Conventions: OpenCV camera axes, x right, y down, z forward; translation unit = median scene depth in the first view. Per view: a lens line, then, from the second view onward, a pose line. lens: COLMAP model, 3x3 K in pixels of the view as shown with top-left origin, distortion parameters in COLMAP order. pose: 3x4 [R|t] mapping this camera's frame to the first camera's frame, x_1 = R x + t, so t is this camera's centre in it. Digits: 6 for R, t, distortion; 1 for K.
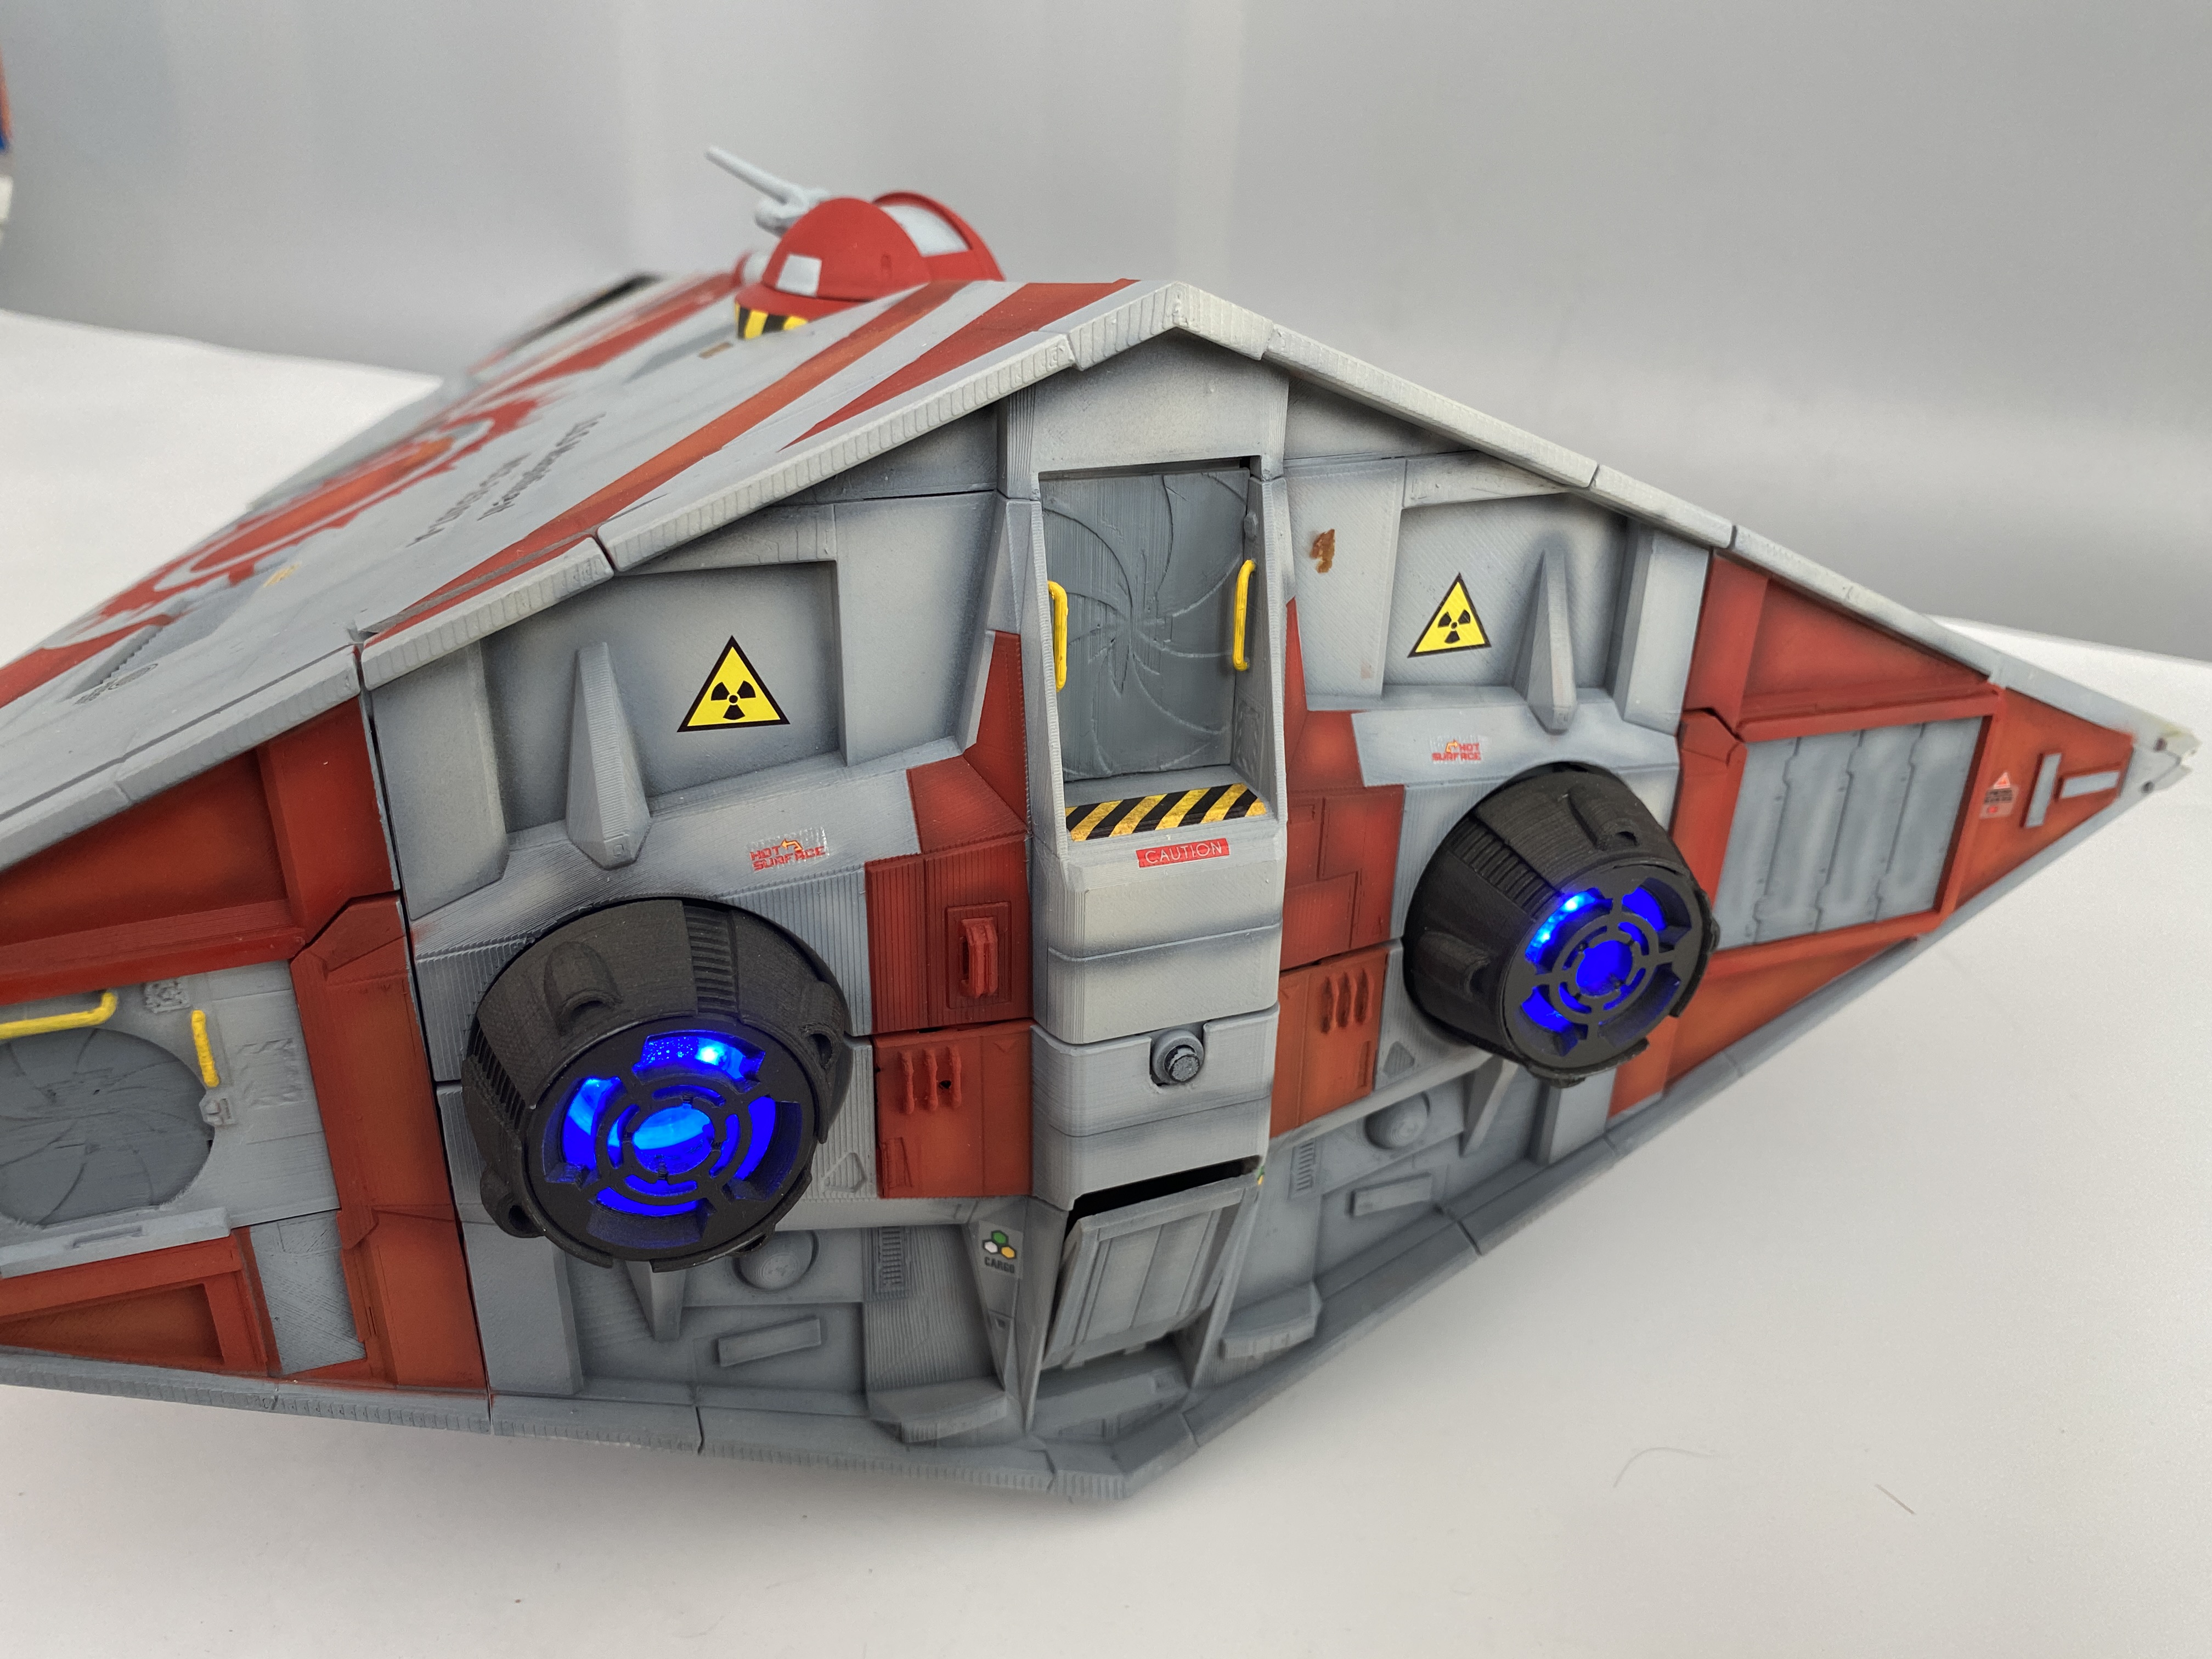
lens RADIAL K [[1651.5, 0, 1106.0], [0, 1651.5, 829.5], [0, 0, 1]] dist [0.009931, -0.040360]
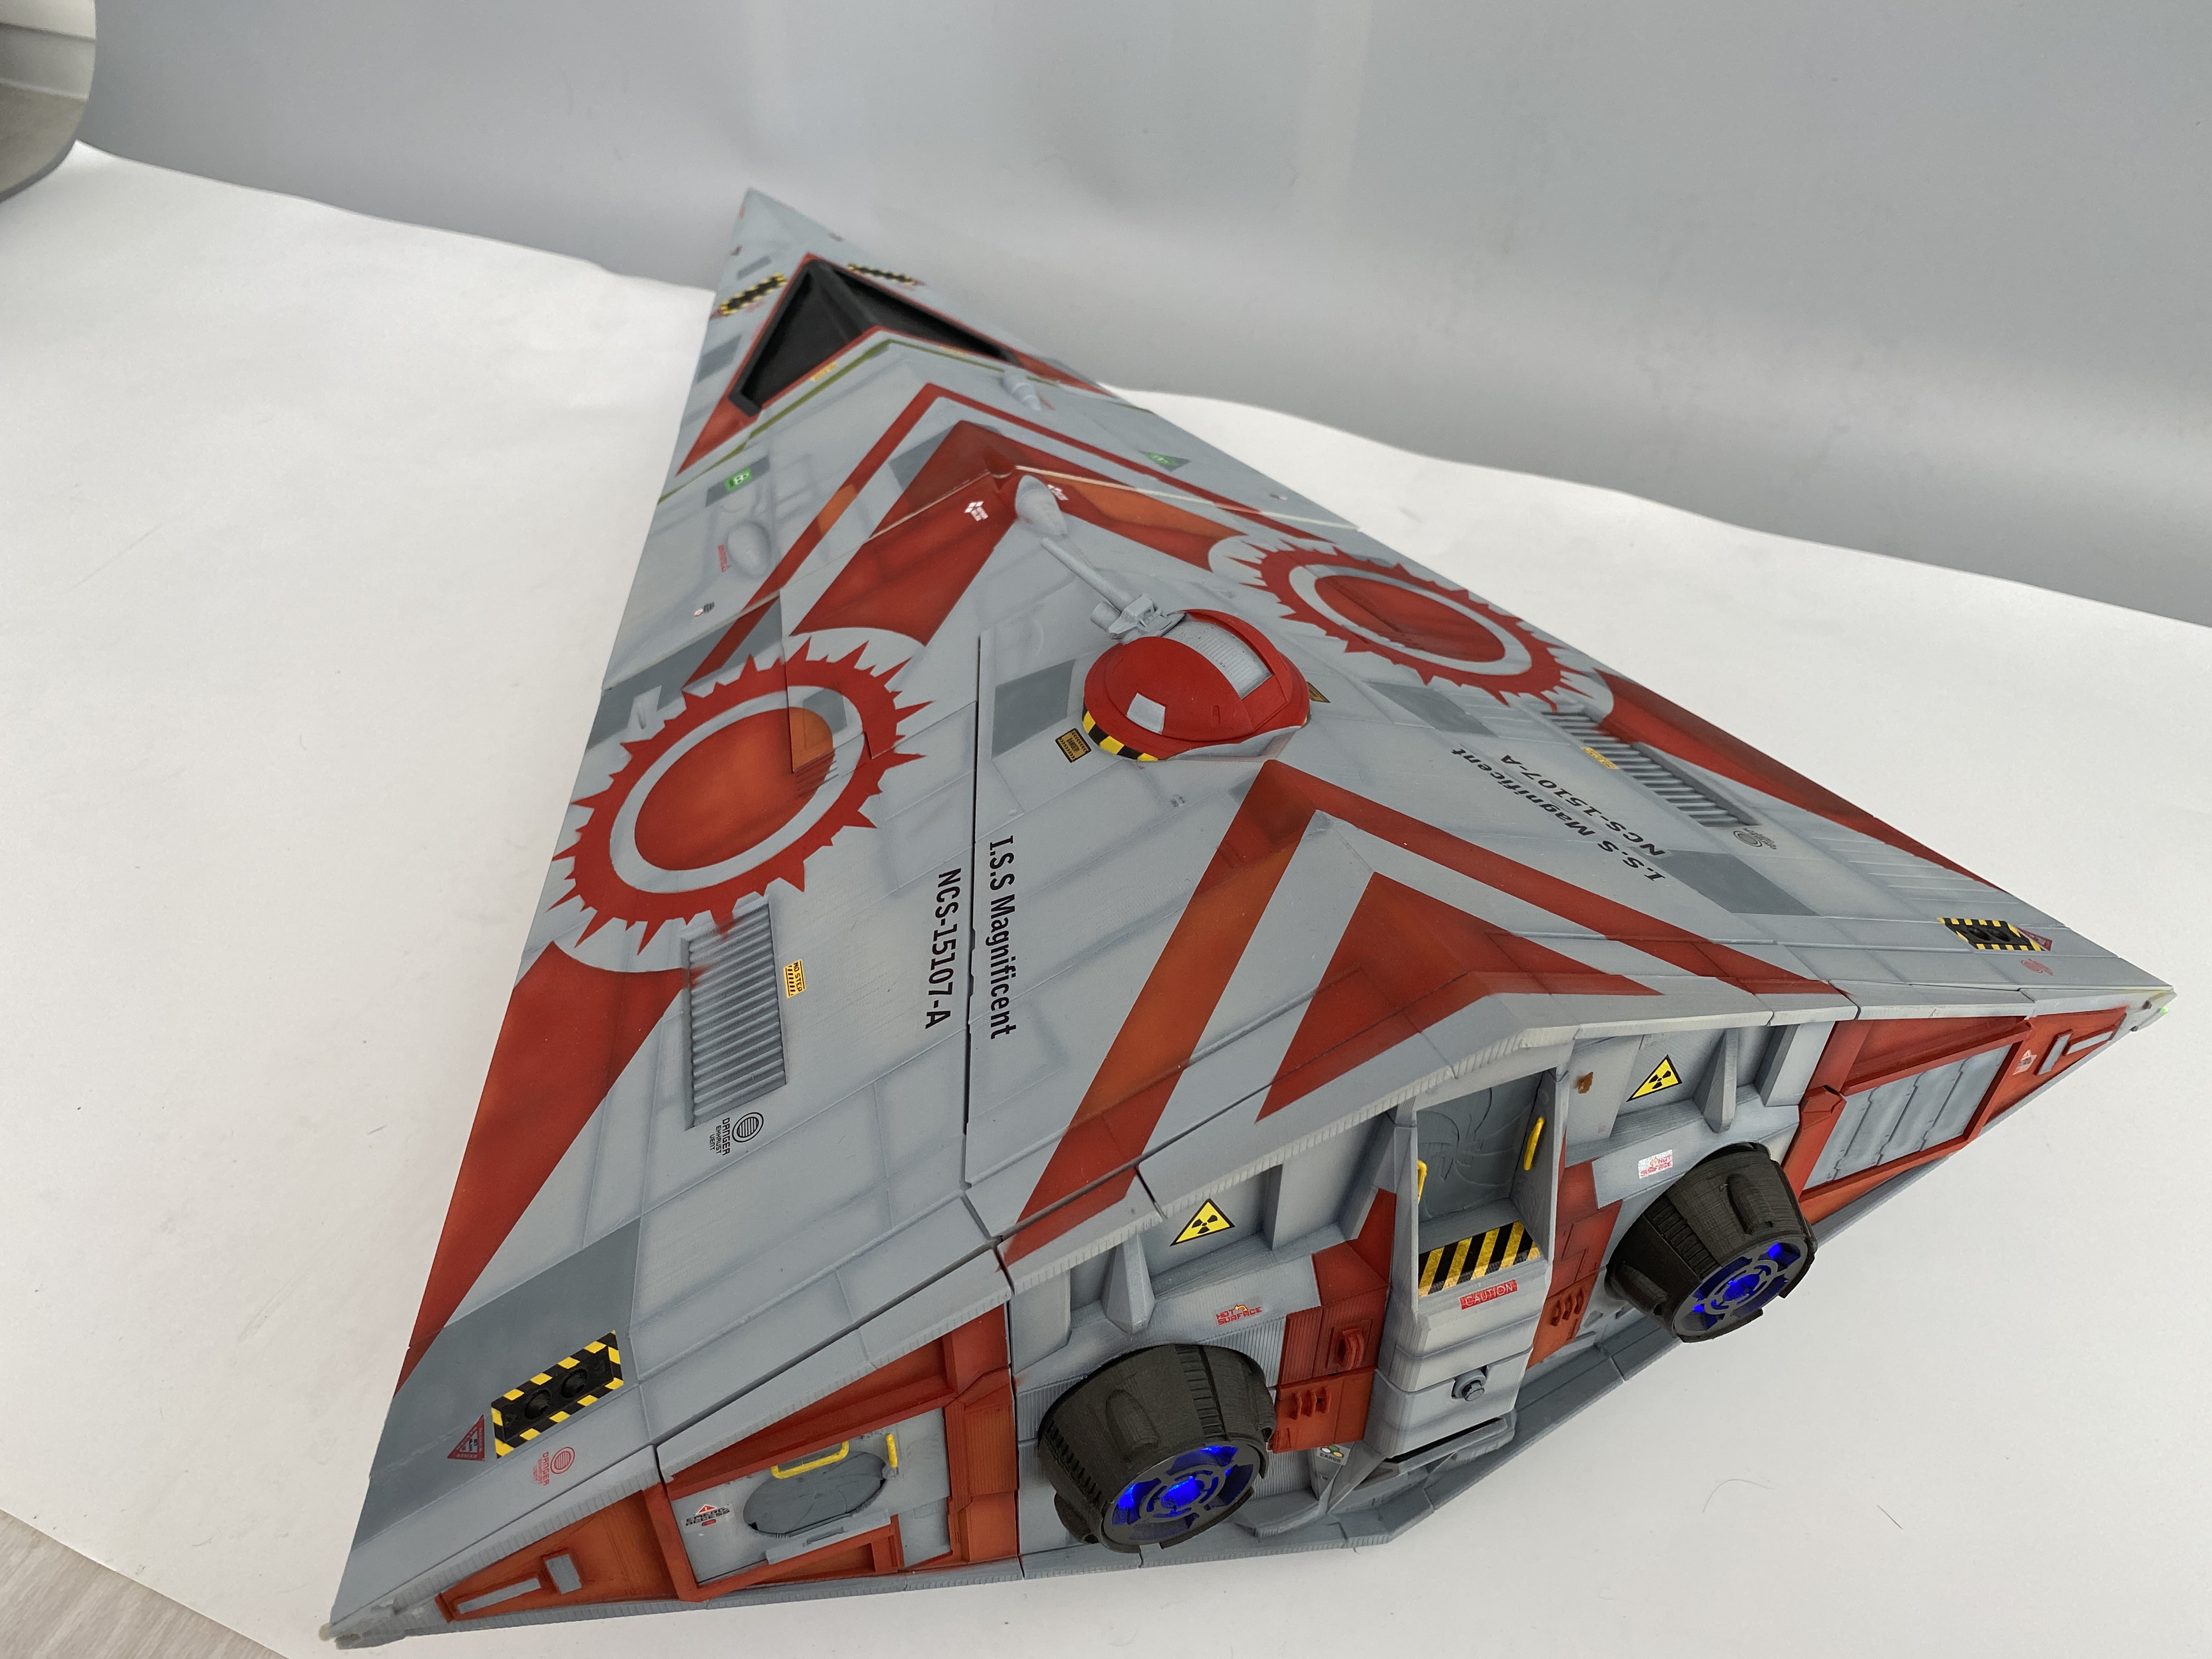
lens RADIAL K [[1735.5, 0, 1095.3], [0, 1735.5, 824.4], [0, 0, 1]] dist [-0.009643, -0.007166]
pose [[0.999748, -0.019996, 0.010229, -0.318342], [0.016054, 0.954689, 0.297173, -0.864690], [-0.015708, -0.296933, 0.954769, -0.401422]]
